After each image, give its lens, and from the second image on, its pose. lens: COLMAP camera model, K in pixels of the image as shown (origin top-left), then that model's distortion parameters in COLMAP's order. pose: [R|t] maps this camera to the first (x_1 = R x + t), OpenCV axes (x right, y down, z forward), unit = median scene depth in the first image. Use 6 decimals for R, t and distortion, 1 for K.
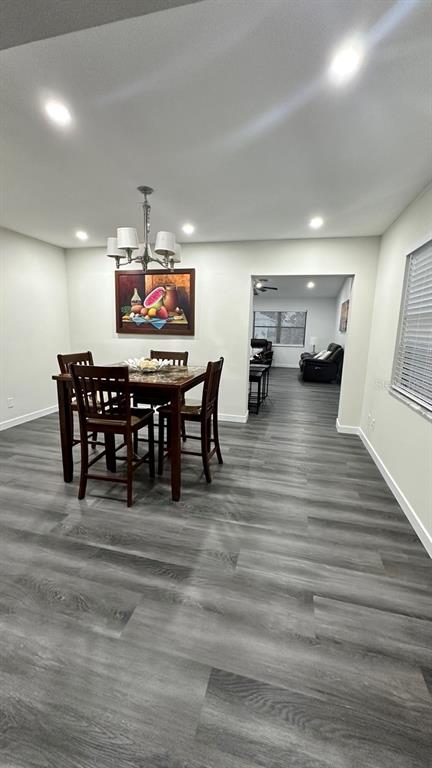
lens RADIAL K [[306.5, 0, 216.5], [0, 306.5, 385.0], [0, 0, 1]] dist [-0.007073, 0.000714]
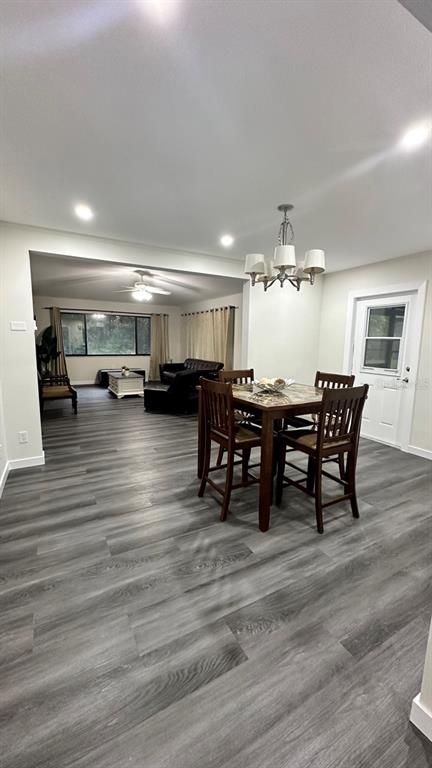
lens RADIAL K [[306.5, 0, 216.5], [0, 306.5, 385.0], [0, 0, 1]] dist [-0.007073, 0.000714]
pose [[-0.726869, 0.050227, -0.684937, 0.627524], [-0.164548, 0.955536, 0.244693, -0.293035], [0.666772, 0.290564, -0.686285, 1.671877]]
